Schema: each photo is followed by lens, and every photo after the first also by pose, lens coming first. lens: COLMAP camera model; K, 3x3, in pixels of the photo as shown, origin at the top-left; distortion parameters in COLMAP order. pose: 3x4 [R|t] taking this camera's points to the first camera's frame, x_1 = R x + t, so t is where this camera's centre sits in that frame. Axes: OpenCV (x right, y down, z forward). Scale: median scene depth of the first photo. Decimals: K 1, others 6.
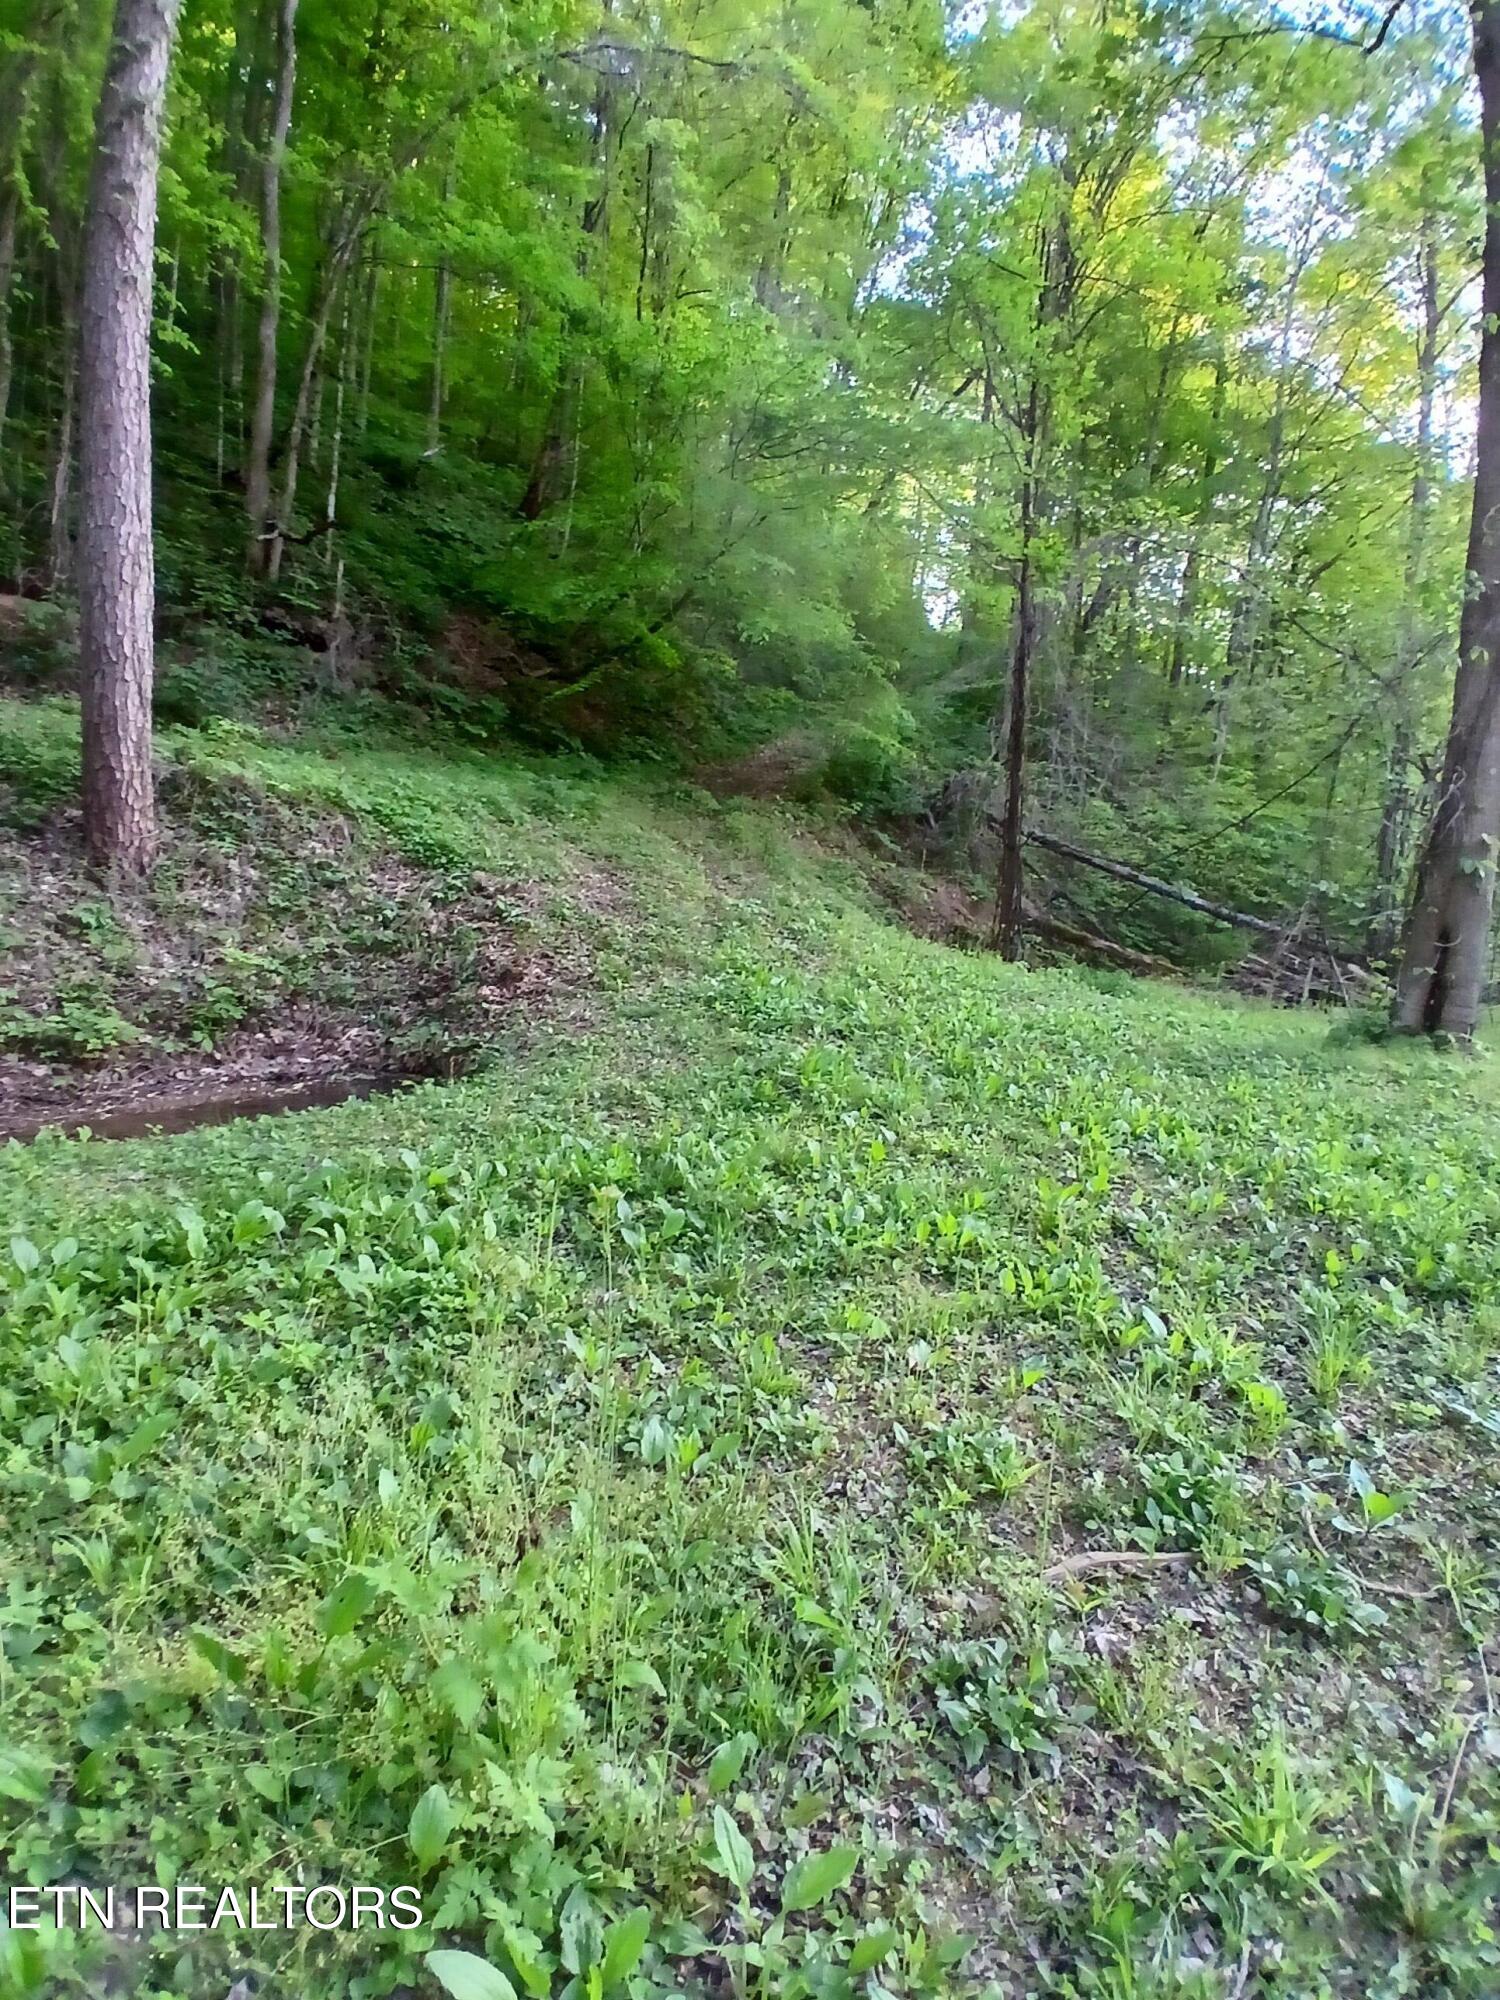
lens RADIAL K [[990.6, 0, 743.8], [0, 990.6, 993.5], [0, 0, 1]] dist [-0.011546, -0.032889]
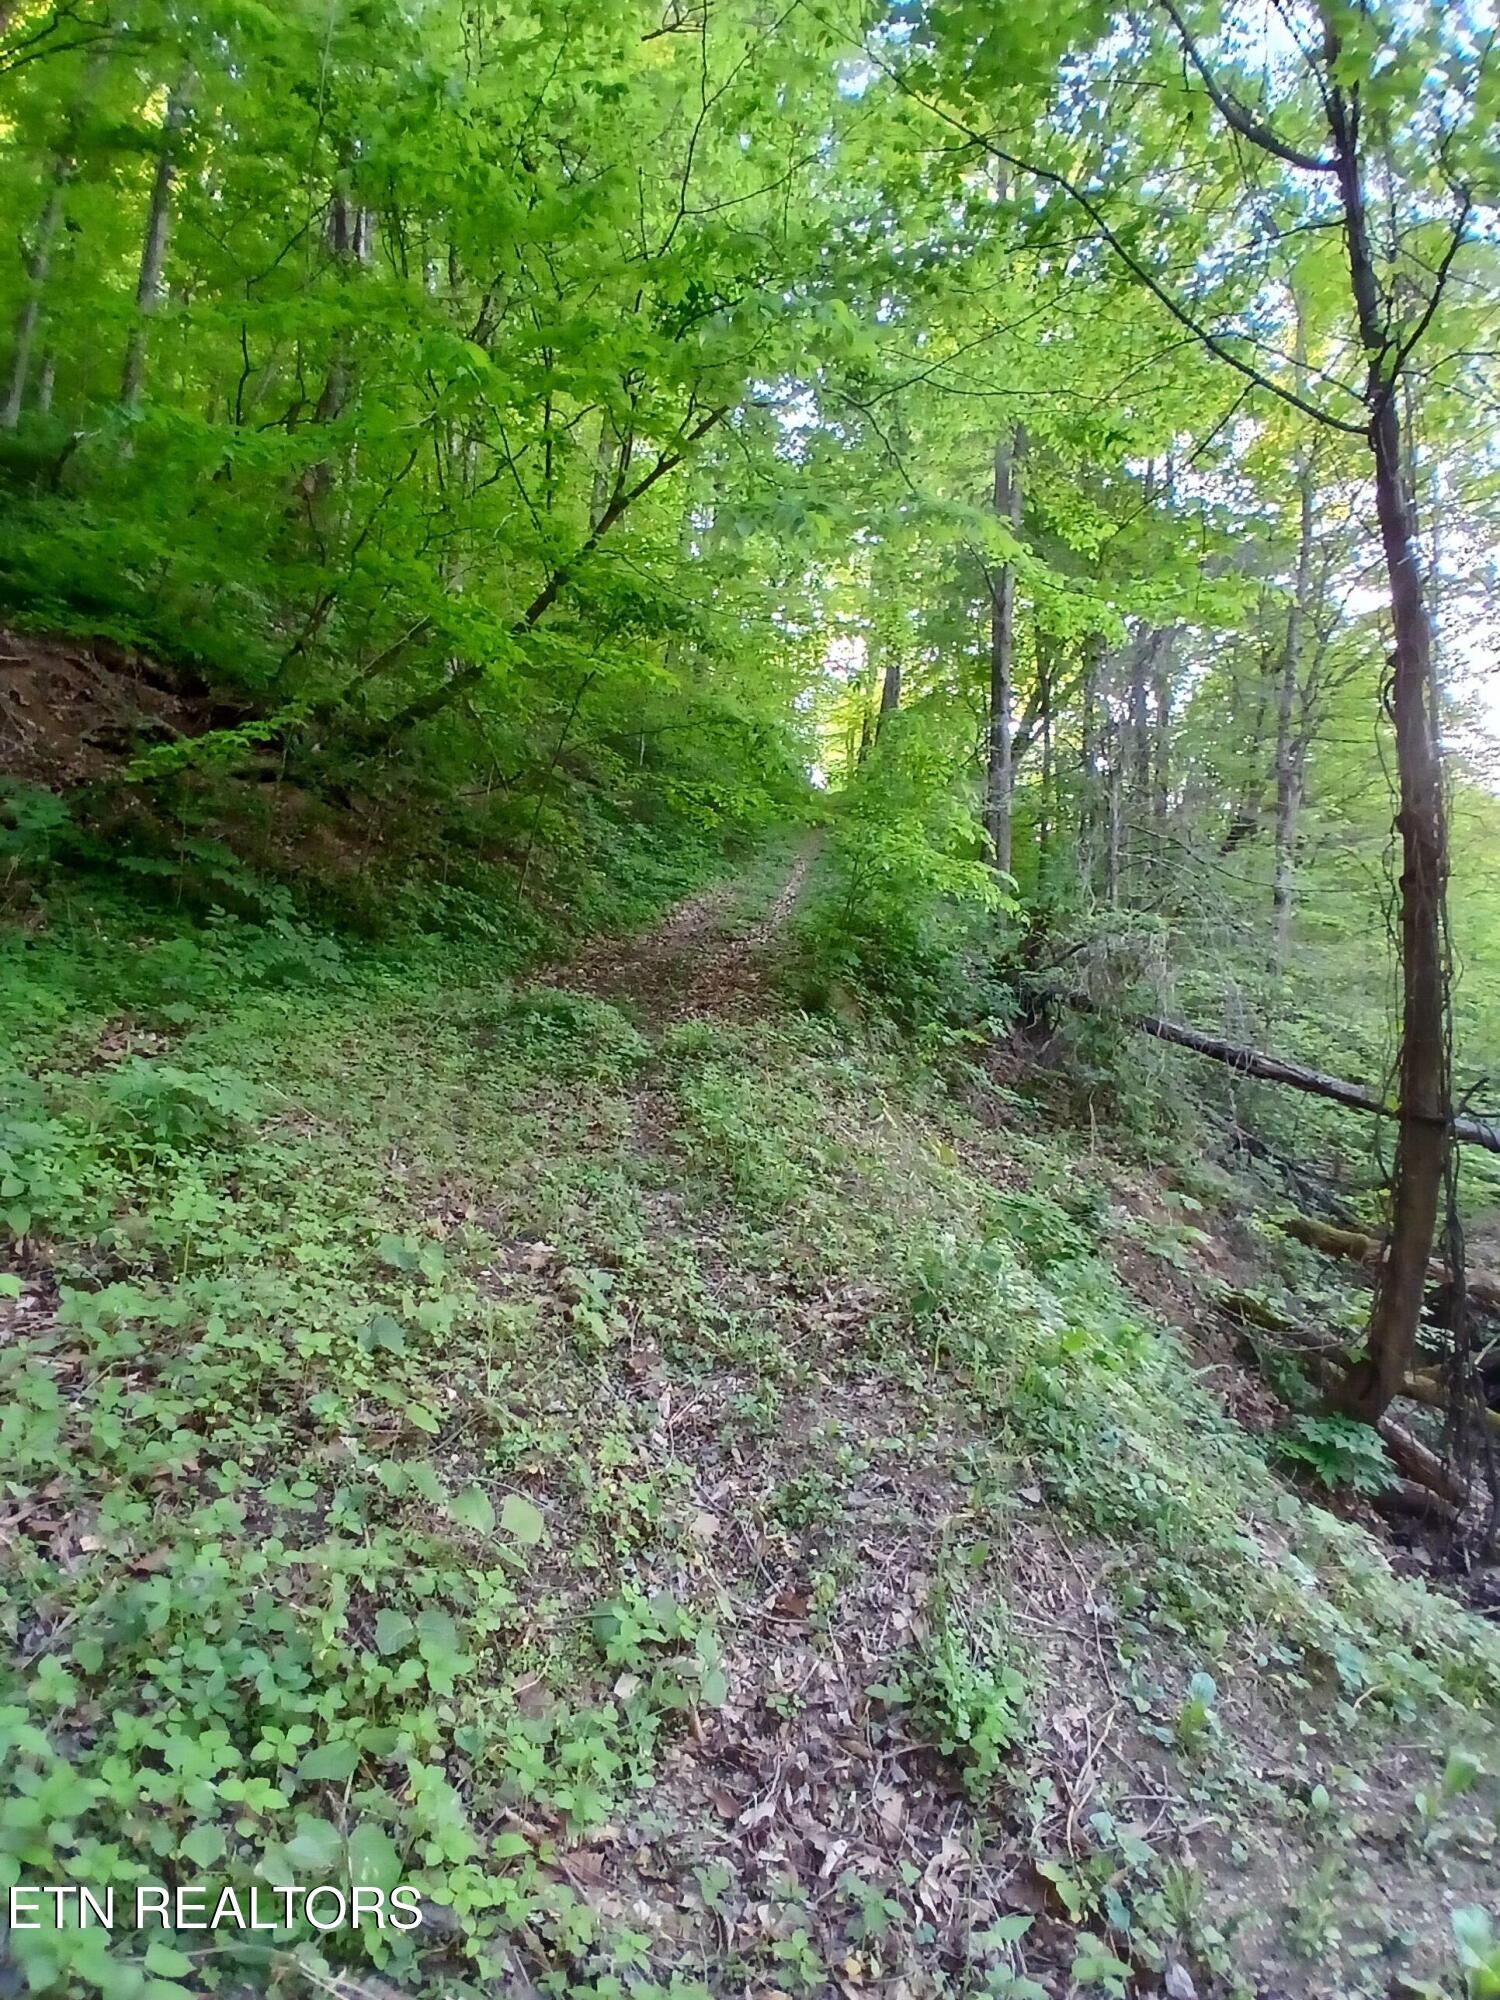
lens RADIAL K [[990.6, 0, 743.8], [0, 990.6, 993.5], [0, 0, 1]] dist [-0.011546, -0.032889]
pose [[0.988692, -0.045673, 0.142833, -0.039312], [0.068971, 0.984265, -0.162684, -0.136090], [-0.133155, 0.170695, 0.976285, 0.585841]]
